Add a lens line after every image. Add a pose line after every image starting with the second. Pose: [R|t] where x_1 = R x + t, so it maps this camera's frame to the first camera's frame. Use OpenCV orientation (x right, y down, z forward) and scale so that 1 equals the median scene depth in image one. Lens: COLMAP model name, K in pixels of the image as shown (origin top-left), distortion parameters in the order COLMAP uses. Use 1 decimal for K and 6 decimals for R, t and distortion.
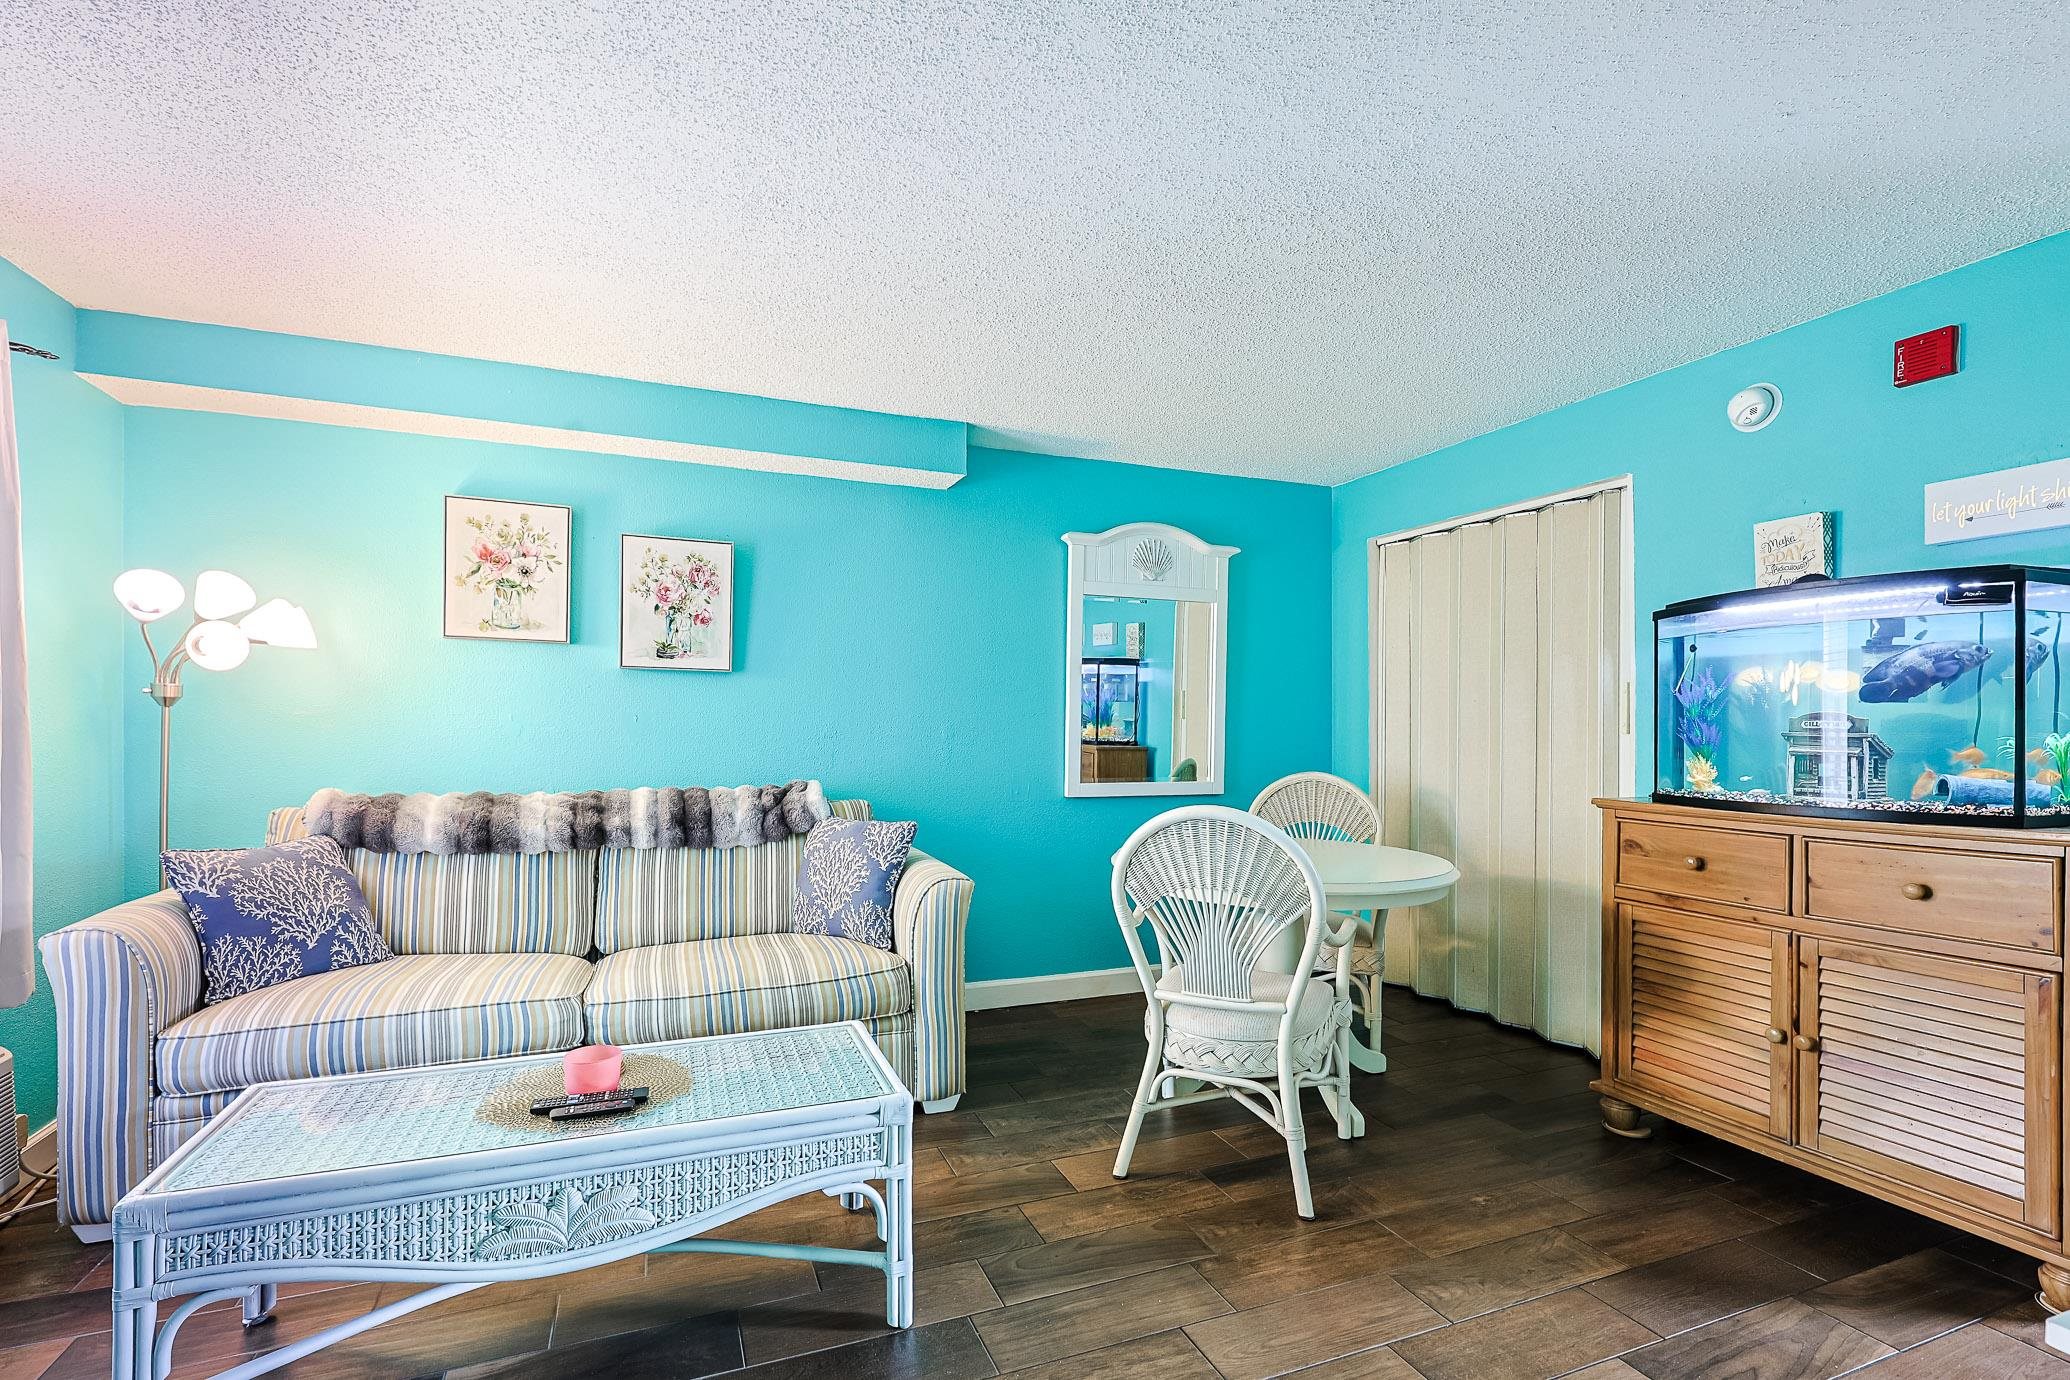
lens RADIAL K [[903.2, 0, 1046.3], [0, 903.2, 733.5], [0, 0, 1]] dist [0.001001, 0.000298]
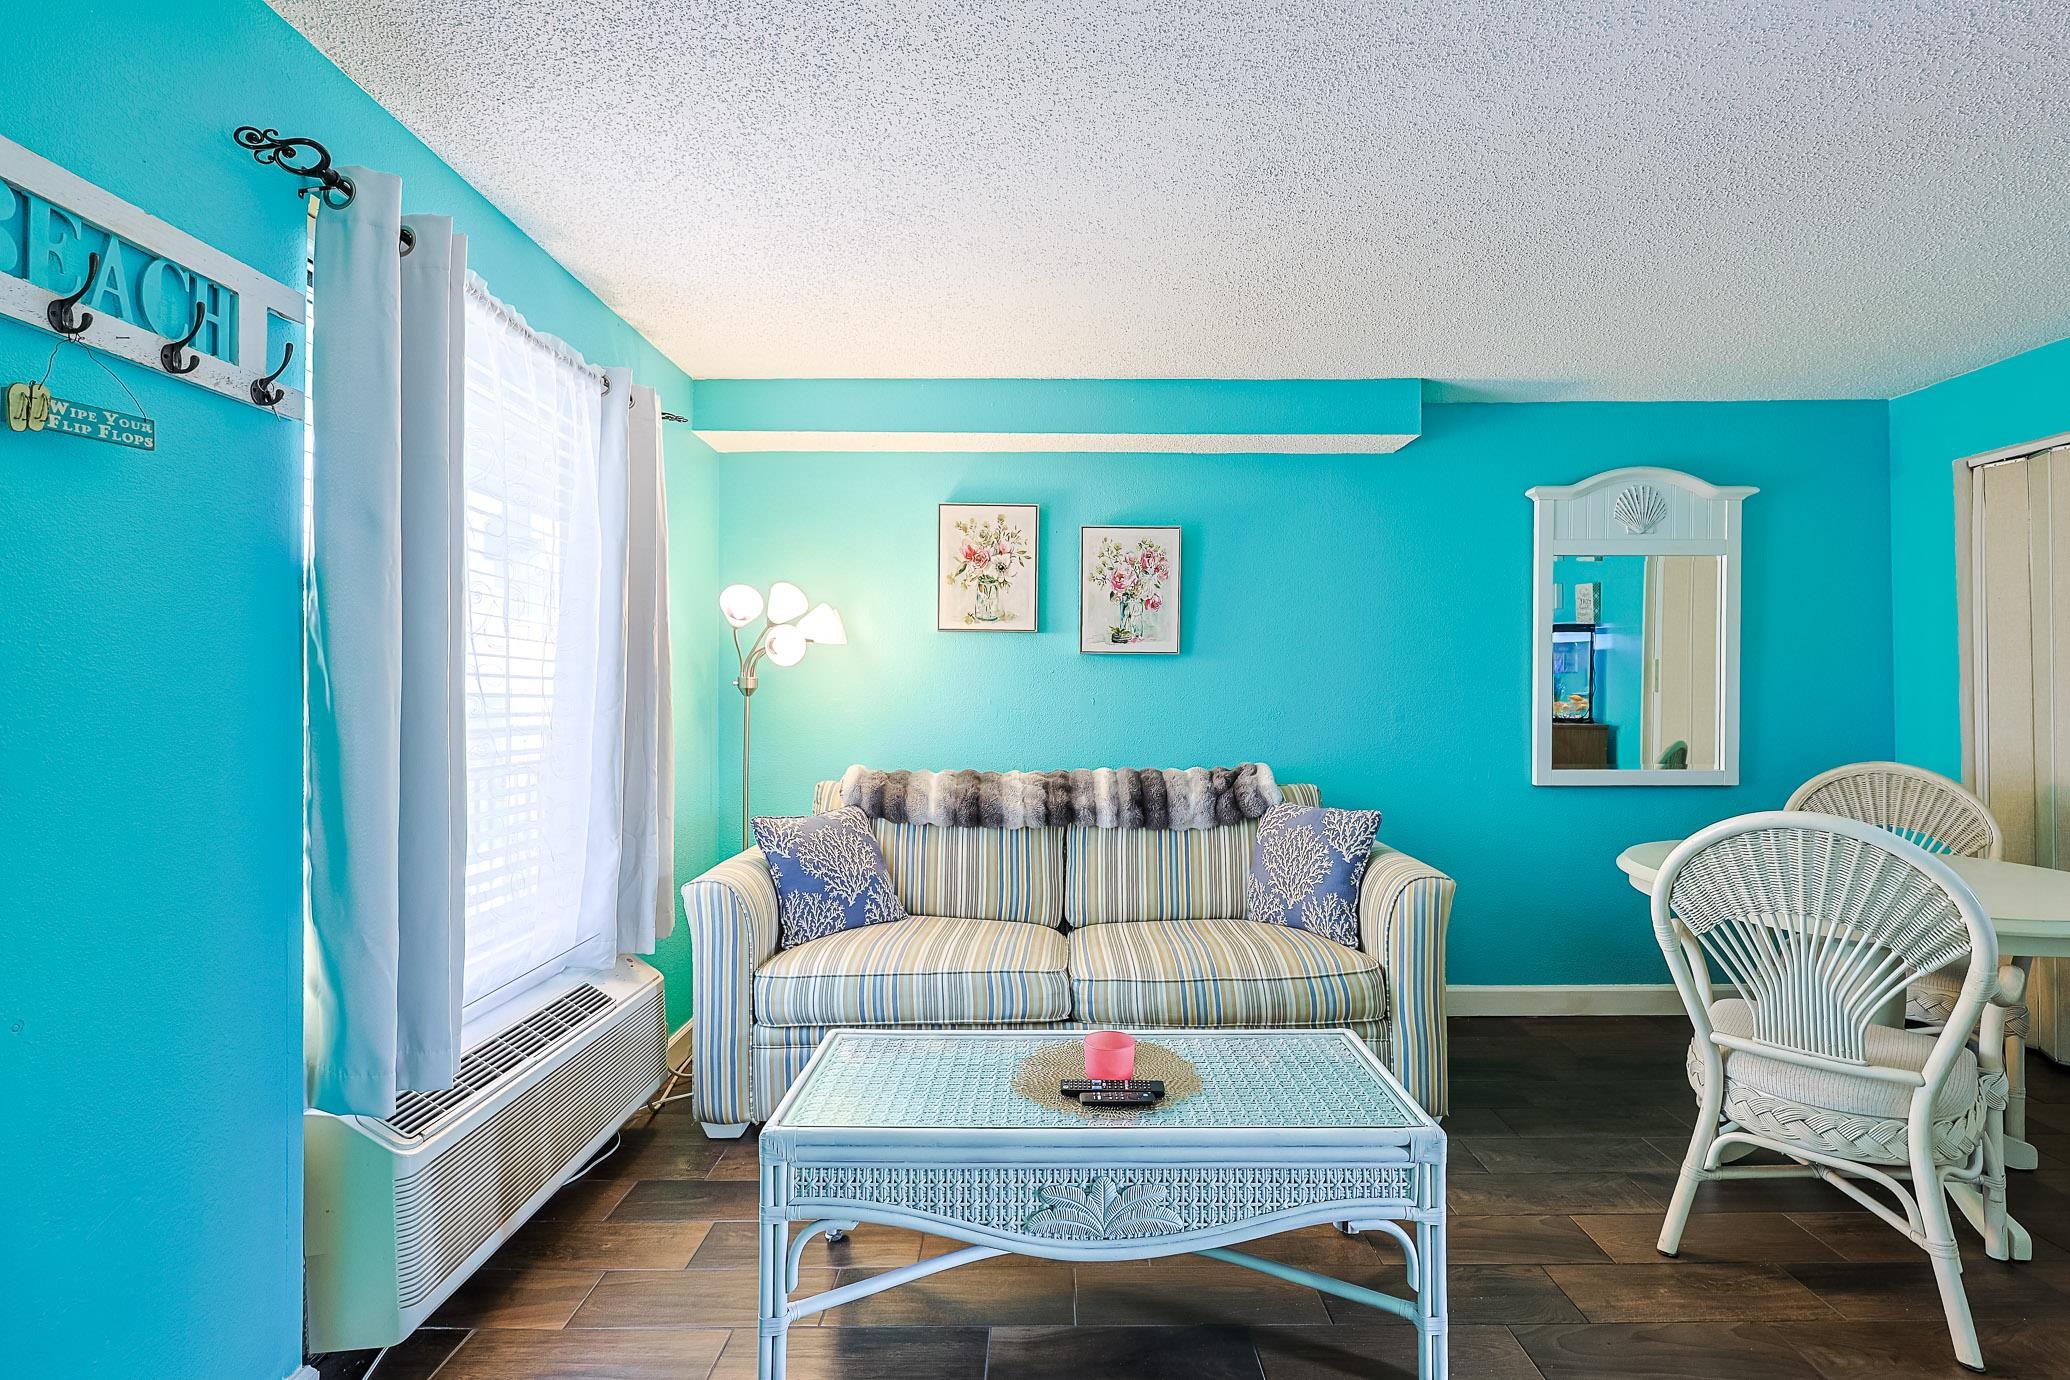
lens RADIAL K [[899.7, 0, 1086.9], [0, 899.7, 692.7], [0, 0, 1]] dist [-0.000233, 0.000383]
pose [[0.934794, -0.008945, -0.355078, -0.116513], [0.004356, 0.999896, -0.013721, -0.015832], [0.355164, 0.011280, 0.934736, 0.029758]]
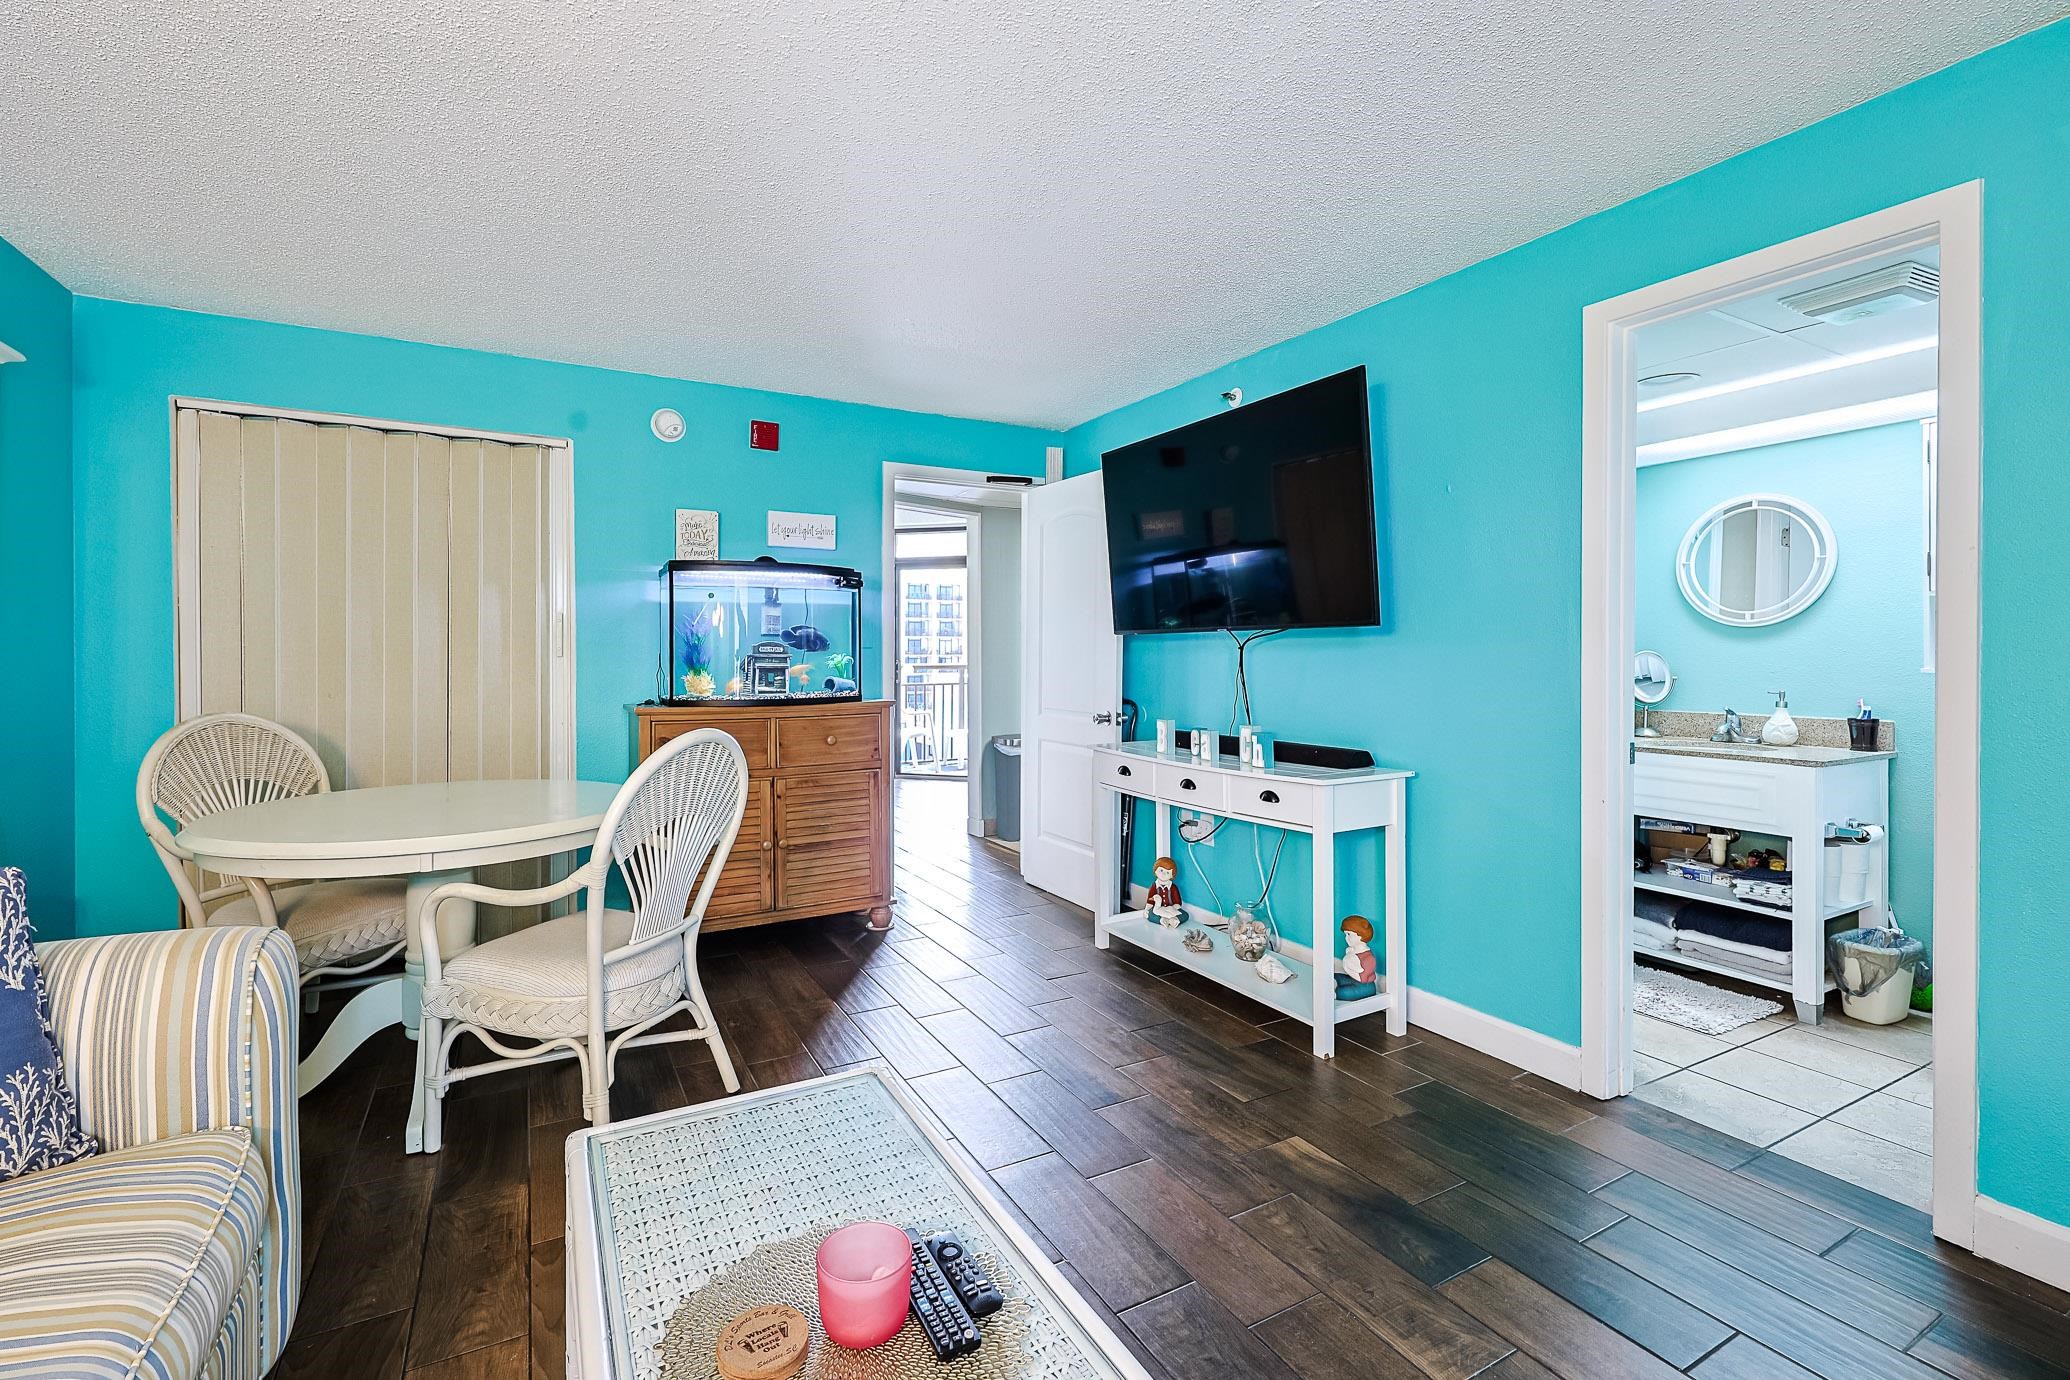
lens RADIAL K [[903.3, 0, 1005.6], [0, 903.3, 657.0], [0, 0, 1]] dist [-0.000577, -0.000048]
pose [[-0.090127, -0.005634, 0.995914, -0.763384], [0.008102, 0.999947, 0.006390, -0.003200], [-0.995897, 0.008645, -0.090077, 0.686530]]
